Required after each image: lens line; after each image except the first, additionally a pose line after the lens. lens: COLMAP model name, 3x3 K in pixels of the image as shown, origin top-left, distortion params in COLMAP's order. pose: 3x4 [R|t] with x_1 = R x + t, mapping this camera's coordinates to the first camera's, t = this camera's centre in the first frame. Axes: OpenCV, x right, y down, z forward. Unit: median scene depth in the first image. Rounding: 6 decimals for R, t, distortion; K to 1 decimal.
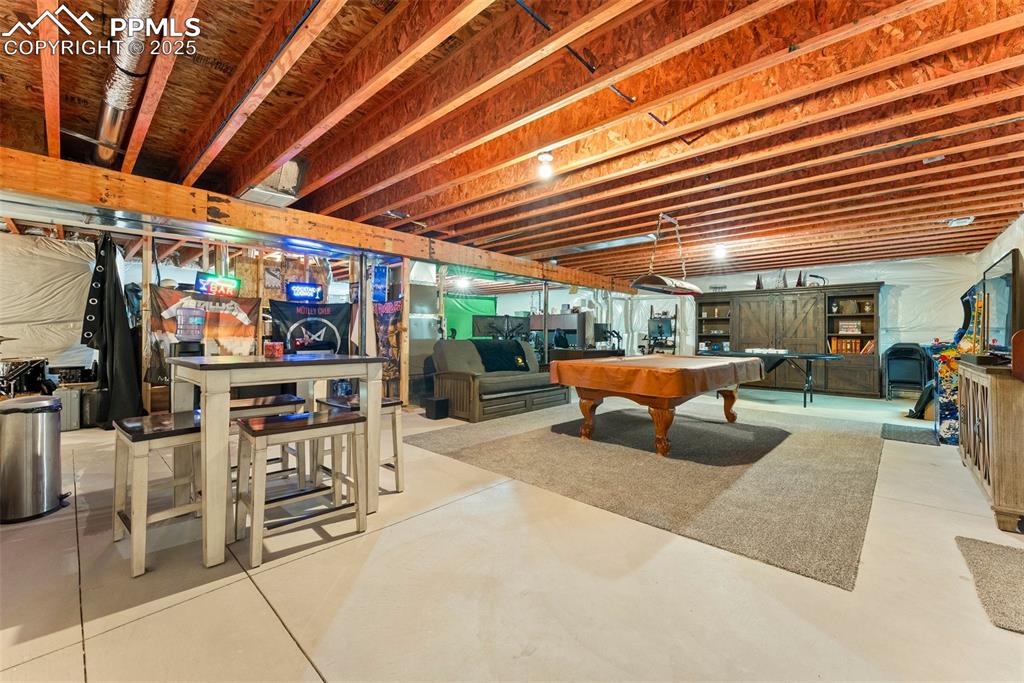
lens RADIAL K [[410.8, 0, 516.6], [0, 410.8, 337.3], [0, 0, 1]] dist [0.000382, -0.000146]
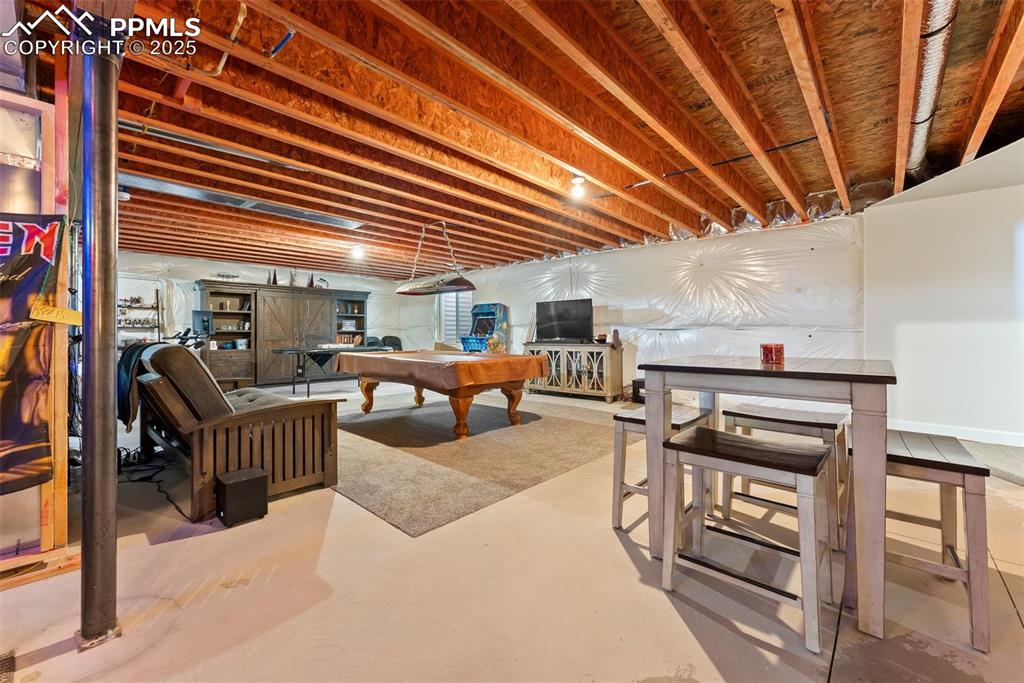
lens RADIAL K [[410.8, 0, 516.6], [0, 410.8, 337.3], [0, 0, 1]] dist [0.000382, -0.000146]
pose [[-0.007964, -0.016556, 0.999831, -0.599256], [0.004267, 0.999853, 0.016590, -0.007675], [-0.999959, 0.004399, -0.007892, 0.646669]]
